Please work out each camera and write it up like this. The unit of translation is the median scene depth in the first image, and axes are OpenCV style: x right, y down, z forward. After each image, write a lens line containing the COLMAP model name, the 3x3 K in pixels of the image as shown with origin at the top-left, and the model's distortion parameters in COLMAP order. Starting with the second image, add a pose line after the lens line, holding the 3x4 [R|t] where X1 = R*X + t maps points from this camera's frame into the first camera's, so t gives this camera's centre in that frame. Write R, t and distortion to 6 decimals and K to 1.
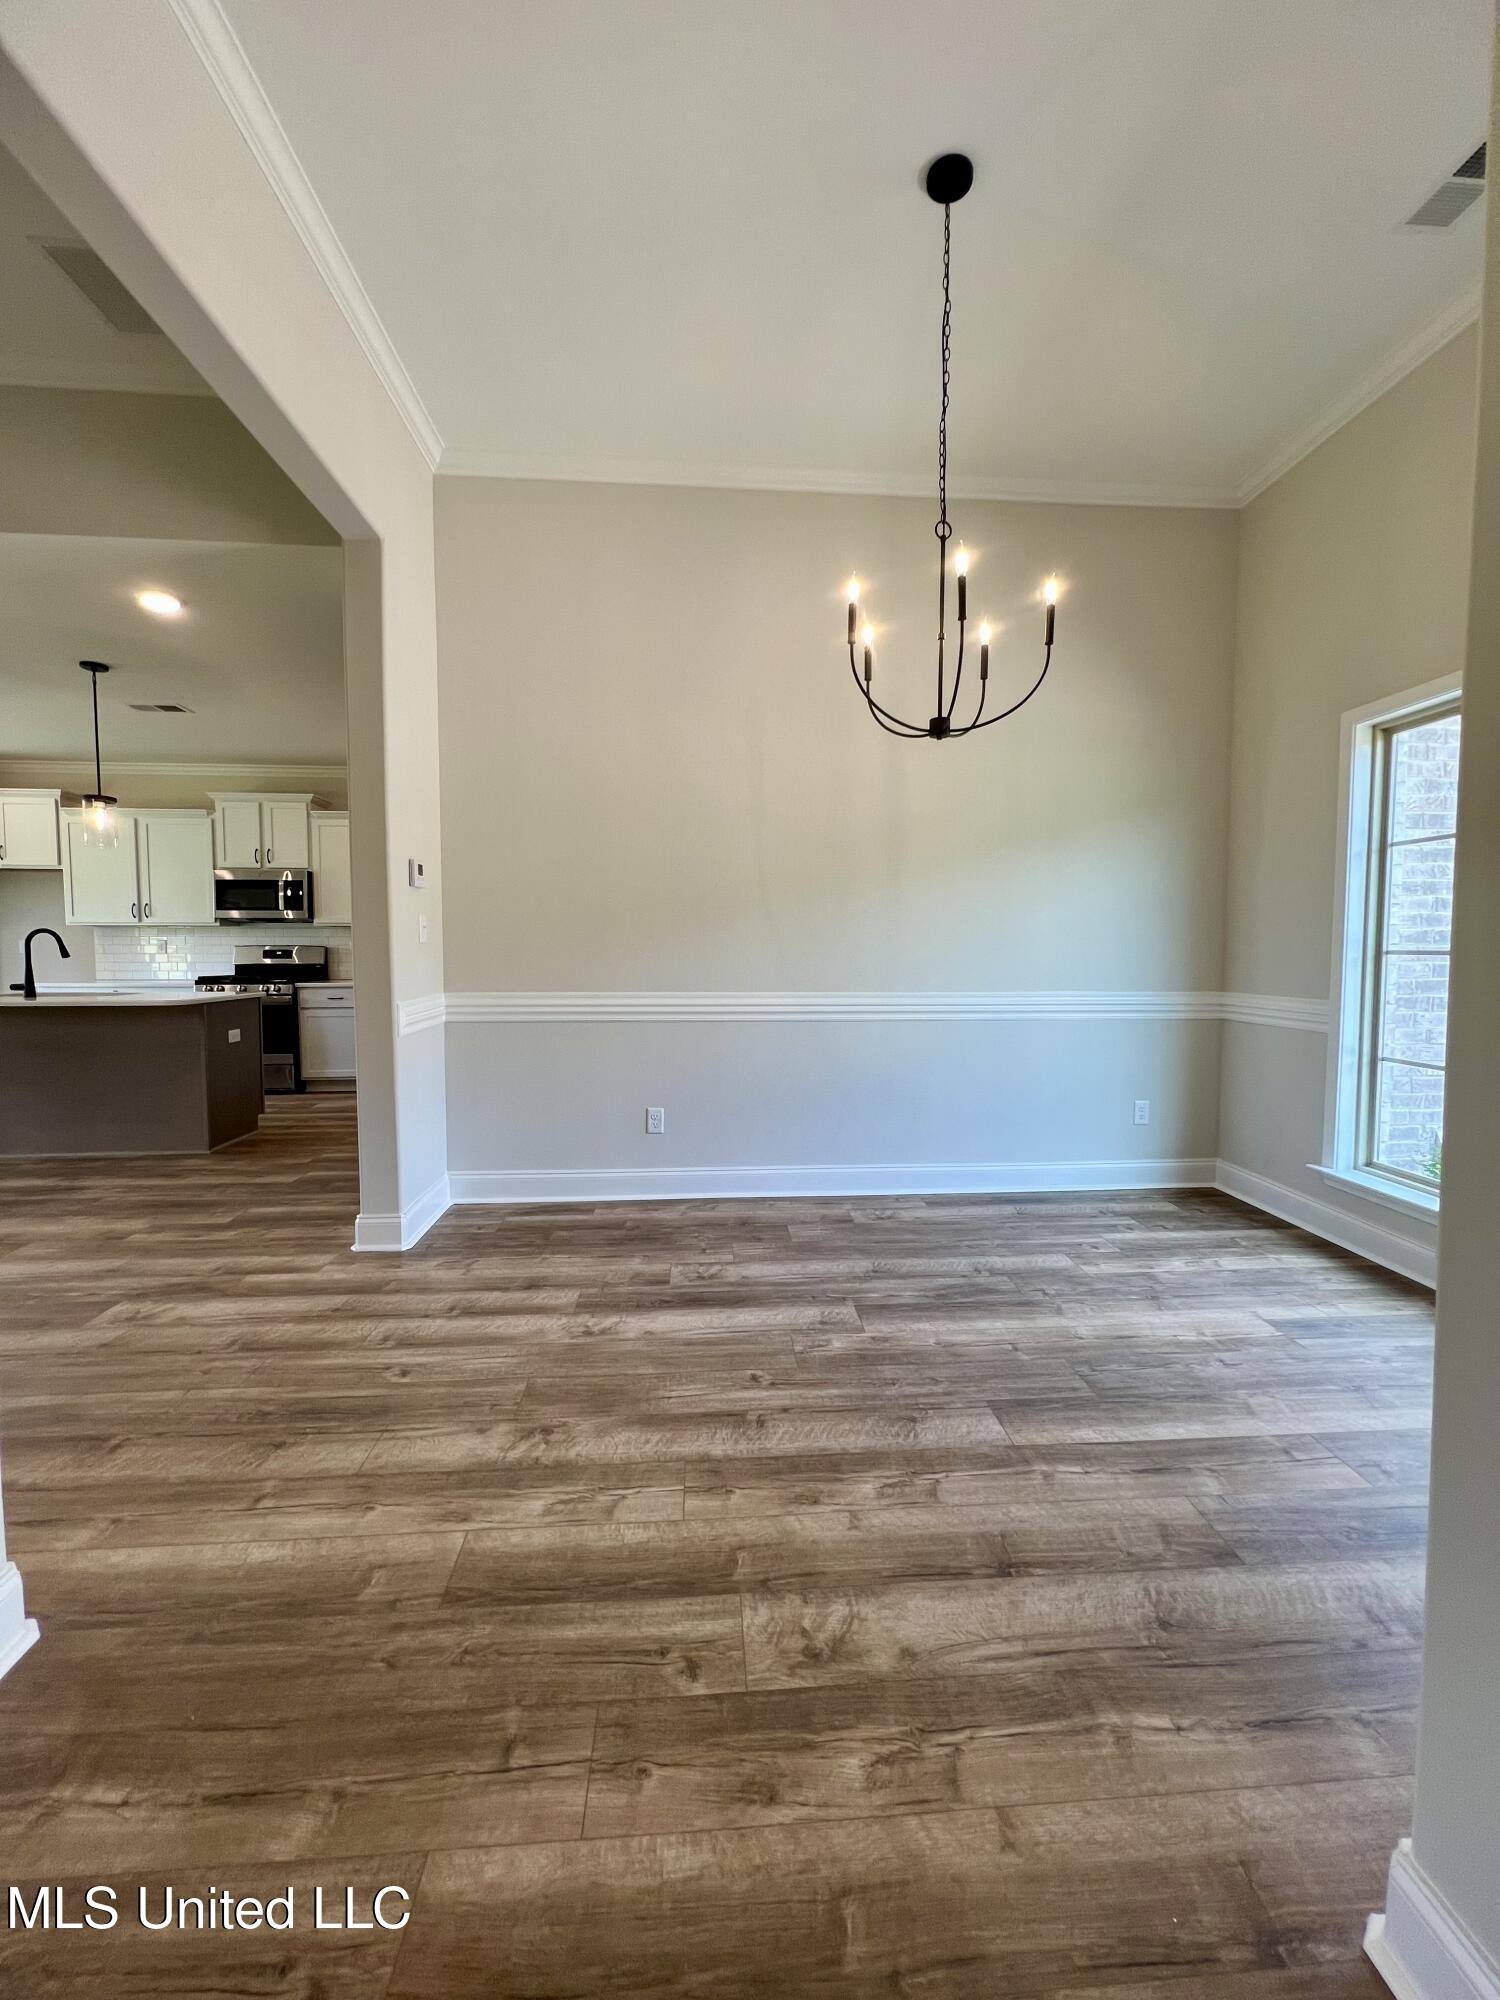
lens RADIAL K [[802.4, 0, 758.2], [0, 802.4, 992.9], [0, 0, 1]] dist [-0.004651, 0.001535]
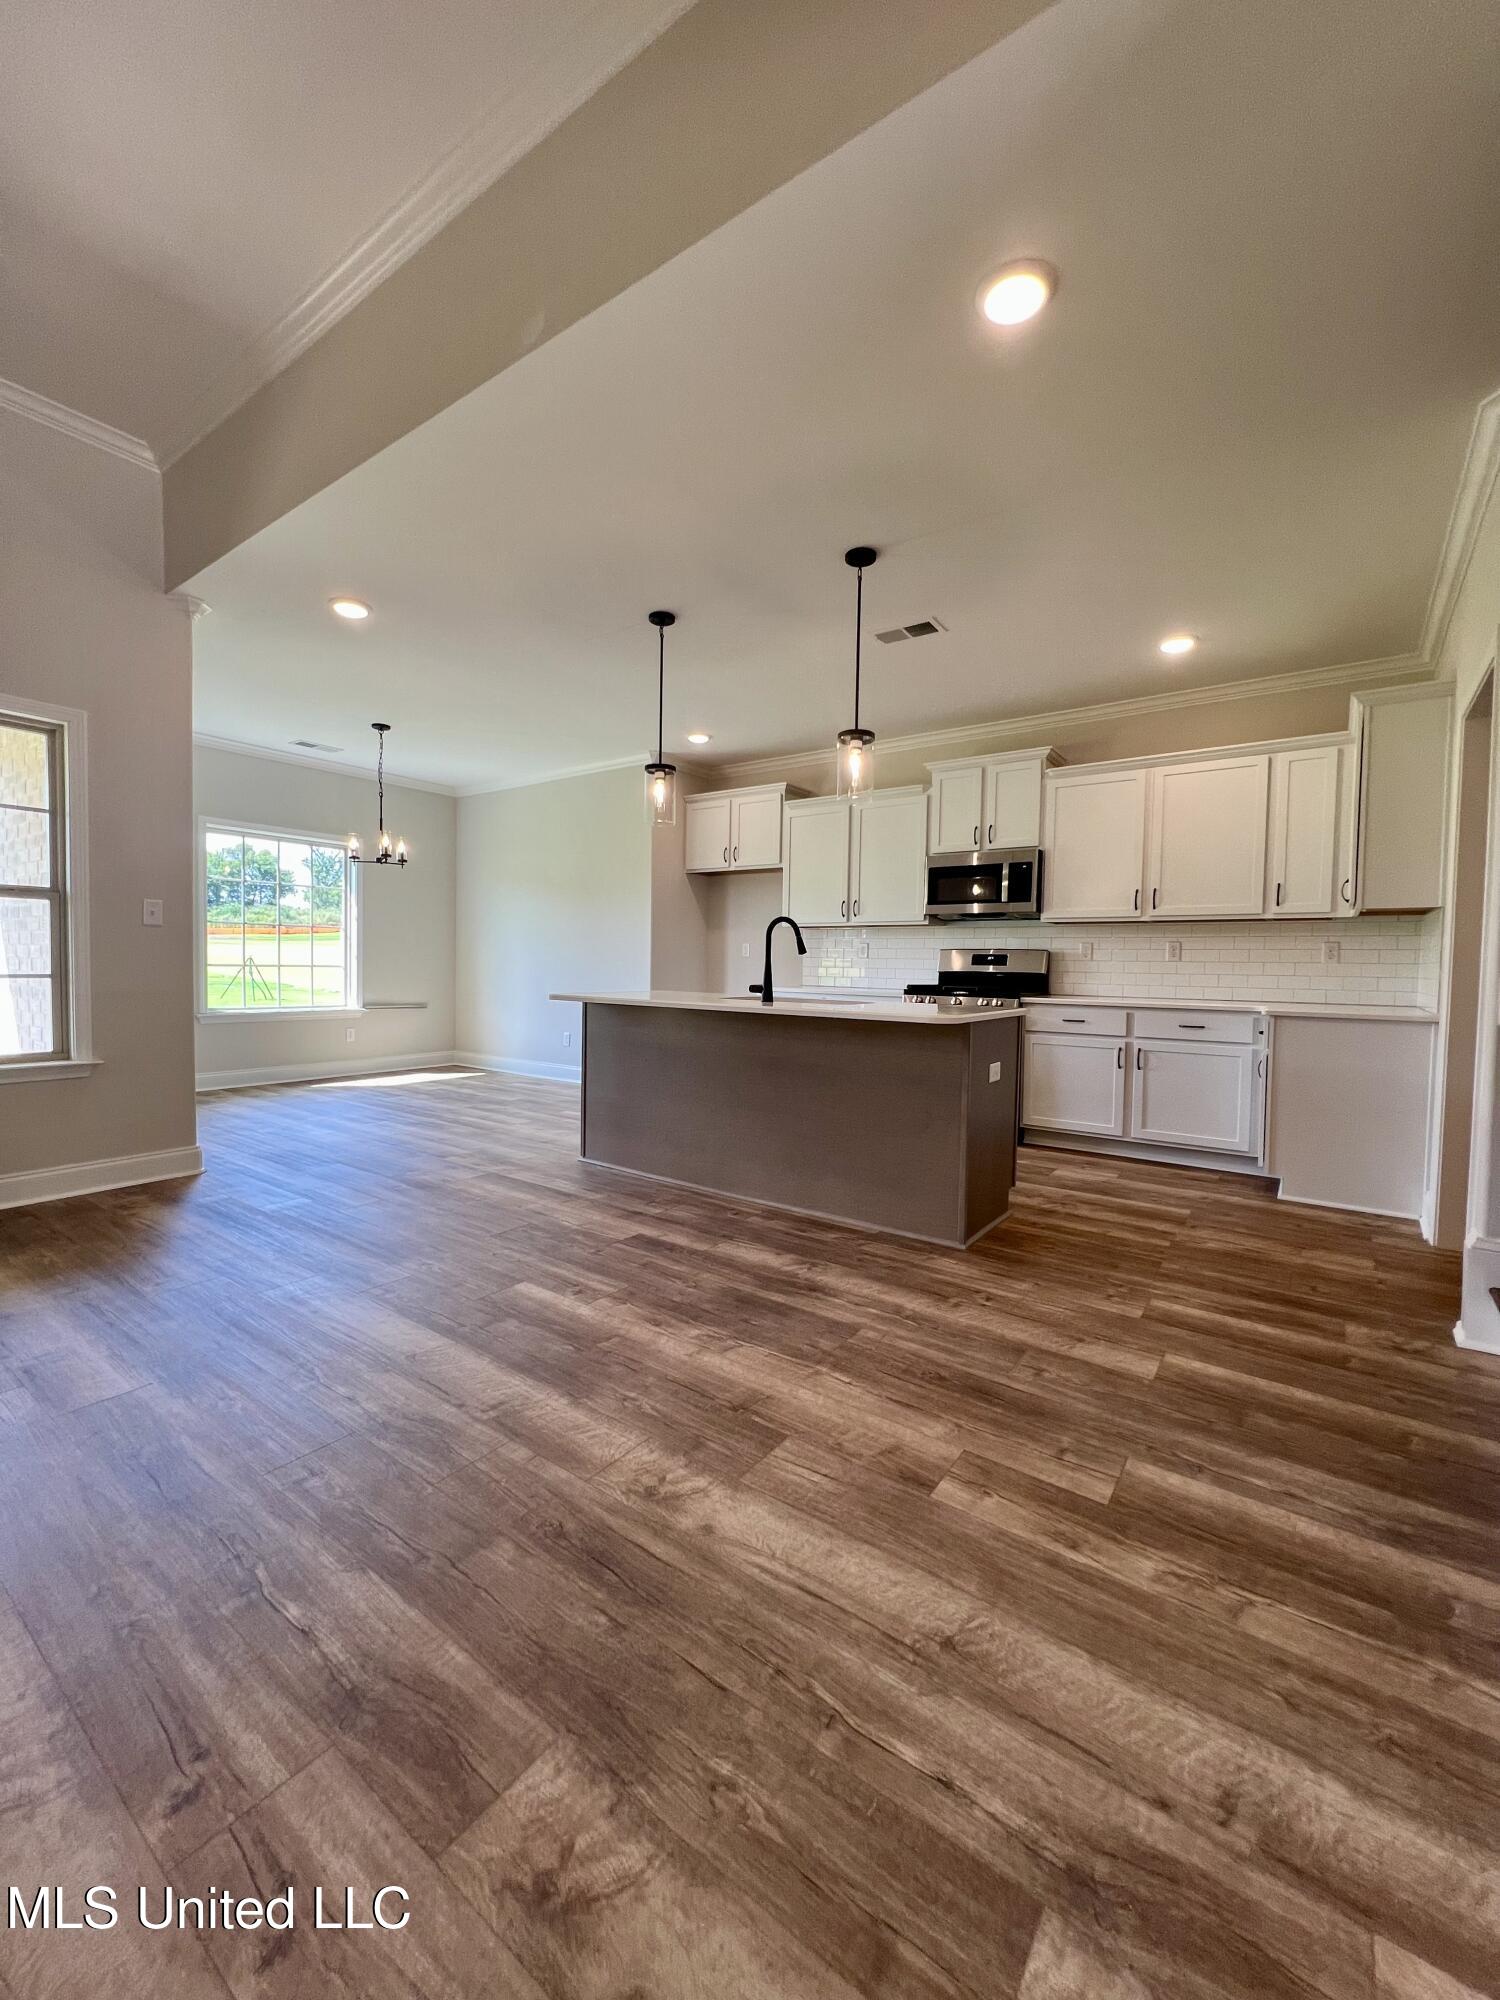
lens RADIAL K [[802.4, 0, 755.7], [0, 802.4, 993.9], [0, 0, 1]] dist [-0.004651, 0.001535]
pose [[0.763603, 0.036939, -0.644628, -0.428157], [-0.053530, 0.998547, -0.006190, 0.003378], [0.643463, 0.039234, 0.764471, 0.403951]]
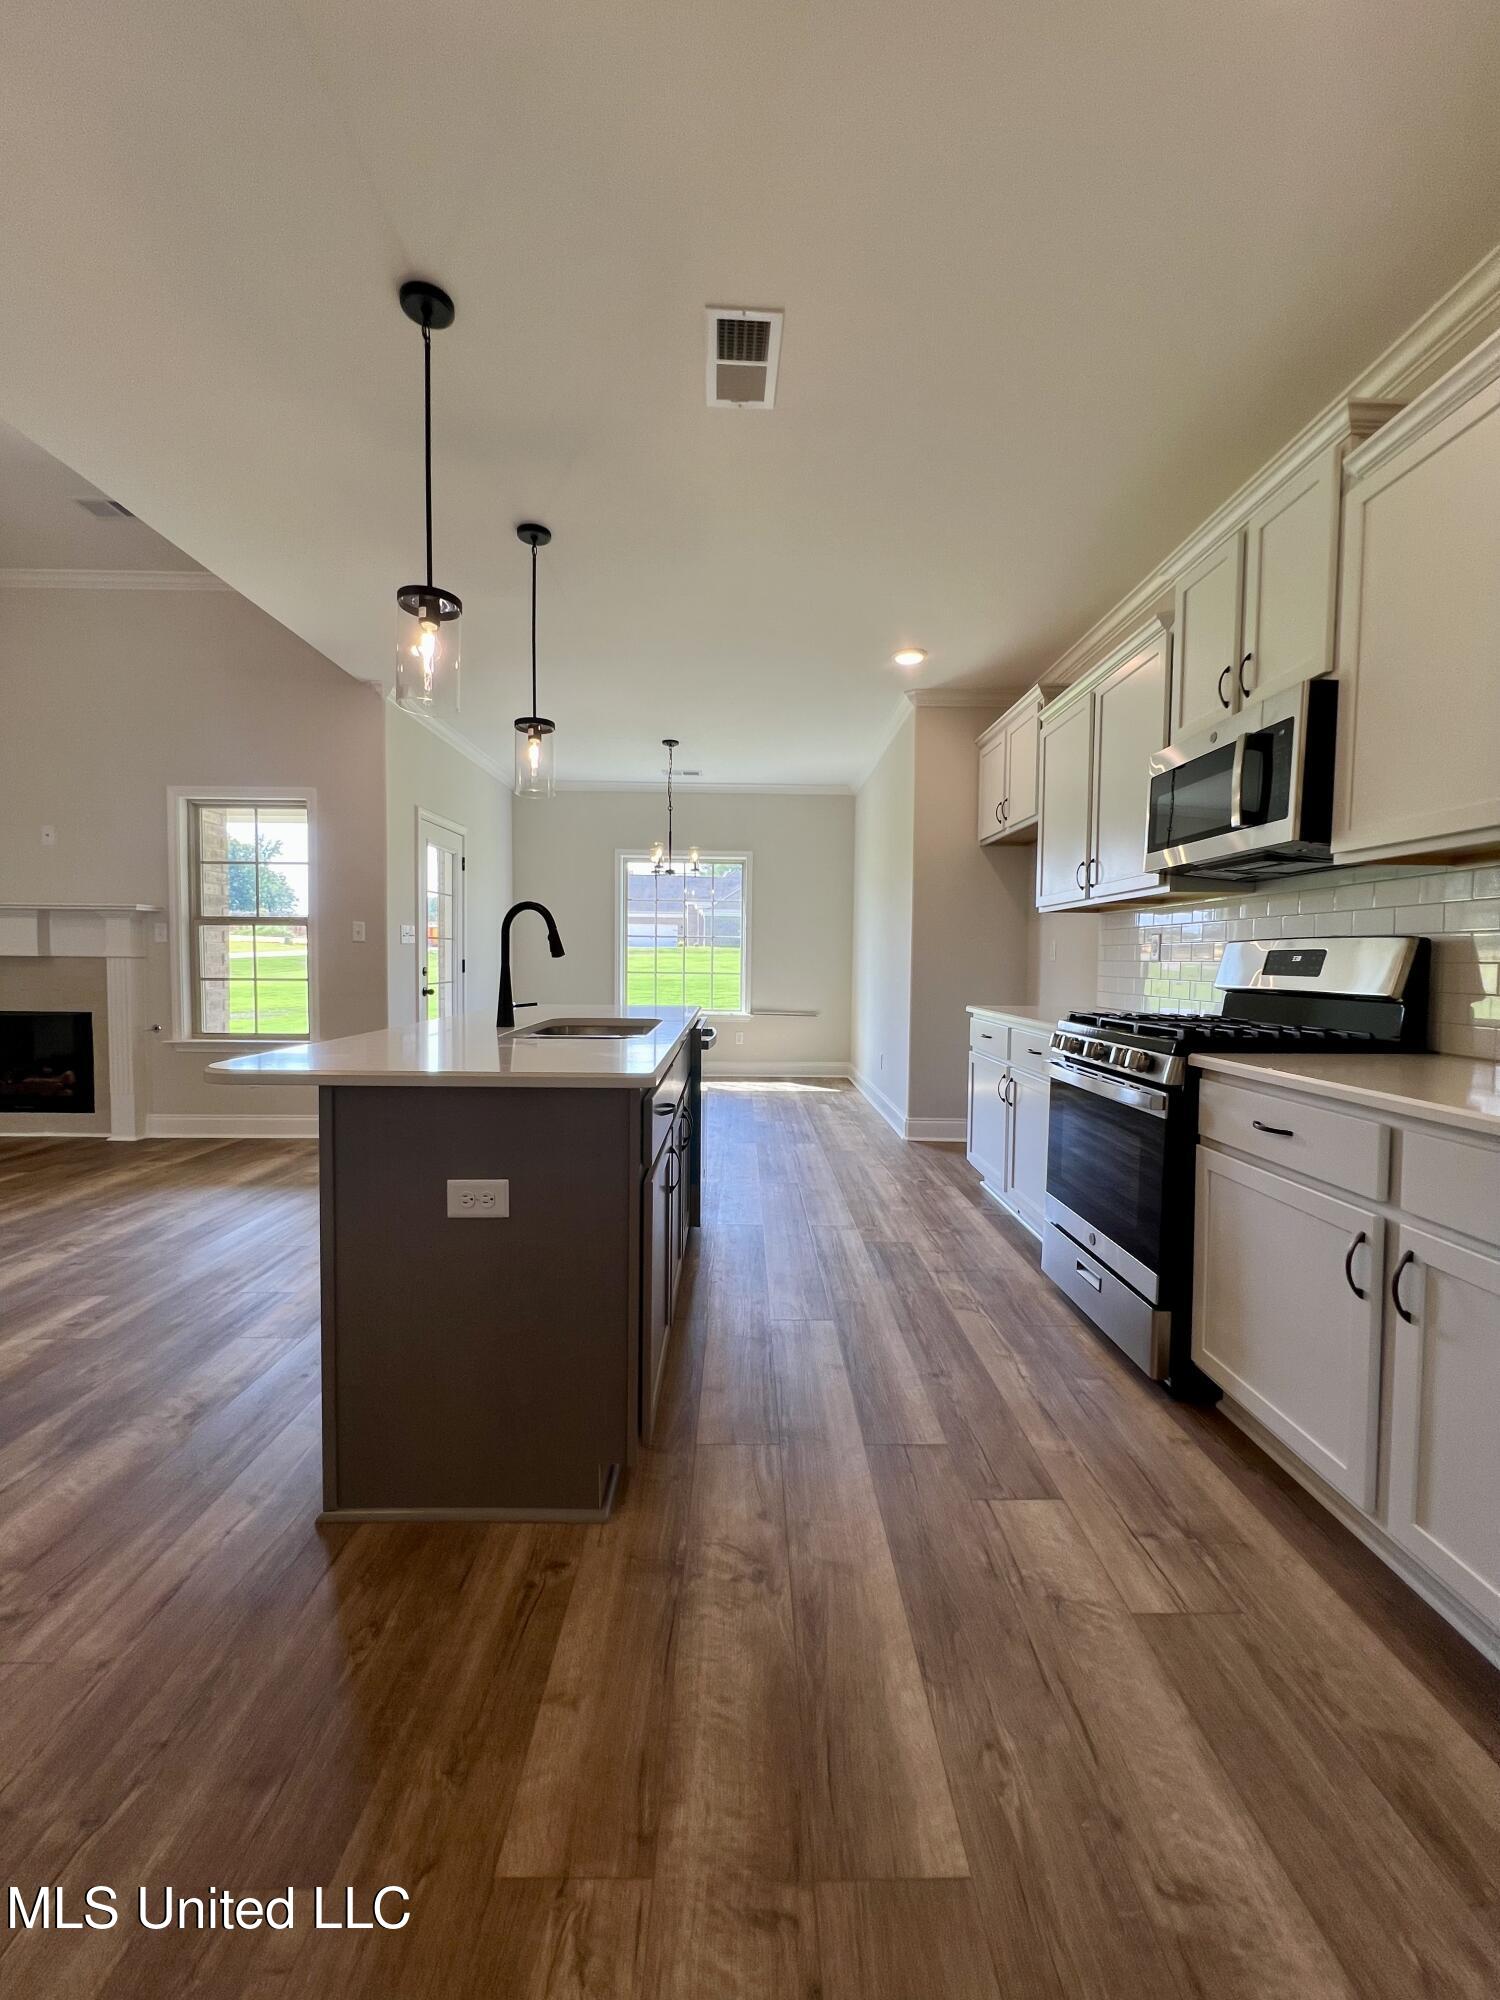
lens RADIAL K [[802.4, 0, 754.2], [0, 802.4, 993.6], [0, 0, 1]] dist [-0.004651, 0.001535]
pose [[-0.062333, 0.039821, -0.997261, -0.391460], [-0.068118, 0.996704, 0.044057, -0.056353], [0.995728, 0.070678, -0.059415, 1.277270]]
